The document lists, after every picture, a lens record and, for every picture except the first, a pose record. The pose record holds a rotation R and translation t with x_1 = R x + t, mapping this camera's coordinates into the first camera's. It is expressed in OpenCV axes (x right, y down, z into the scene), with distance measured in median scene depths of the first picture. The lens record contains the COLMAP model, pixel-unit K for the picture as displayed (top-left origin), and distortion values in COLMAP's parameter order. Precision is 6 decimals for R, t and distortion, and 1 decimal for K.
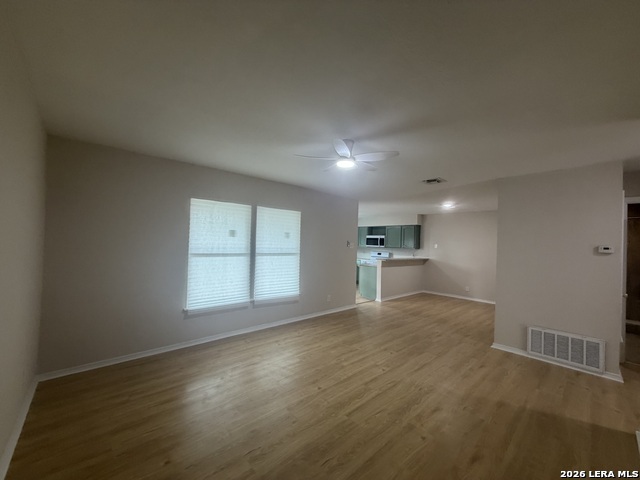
lens RADIAL K [[254.1, 0, 317.4], [0, 254.1, 240.9], [0, 0, 1]] dist [0.000000, -0.000224]
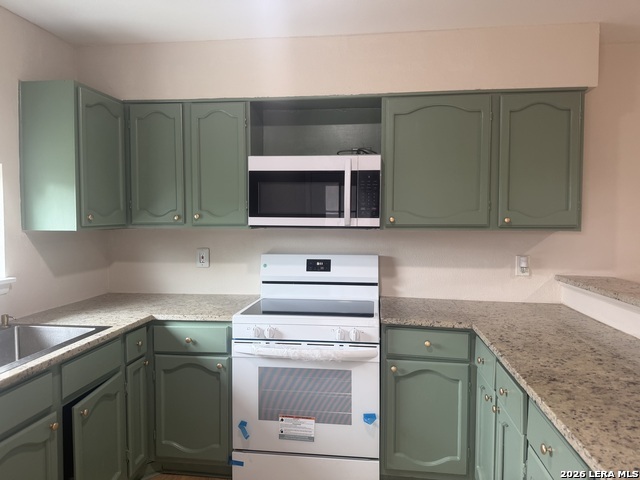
lens RADIAL K [[446.7, 0, 320.0], [0, 446.7, 240.0], [0, 0, 1]] dist [0.089967, -0.132063]
pose [[0.761089, -0.058921, 0.645966, 0.130572], [0.014355, 0.997152, 0.074040, 0.029386], [-0.648489, -0.047078, 0.759767, 2.107221]]
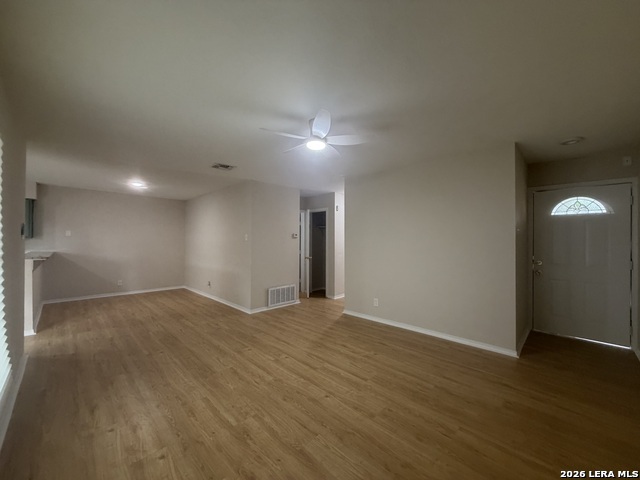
lens RADIAL K [[254.1, 0, 317.4], [0, 254.1, 240.9], [0, 0, 1]] dist [0.000000, -0.000224]
pose [[-0.043984, -0.035112, 0.998415, -0.627502], [-0.021396, 0.999186, 0.034197, 0.005306], [-0.998803, -0.019858, -0.044699, 0.792395]]
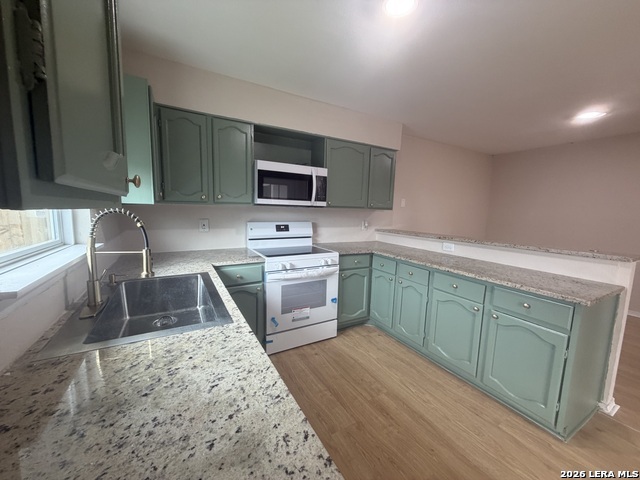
lens RADIAL K [[254.1, 0, 317.4], [0, 254.1, 240.9], [0, 0, 1]] dist [0.000000, -0.000224]
pose [[0.222941, -0.151177, 0.963038, -0.119587], [-0.030841, 0.986314, 0.161970, 0.041585], [-0.974344, -0.065811, 0.215227, 2.447825]]
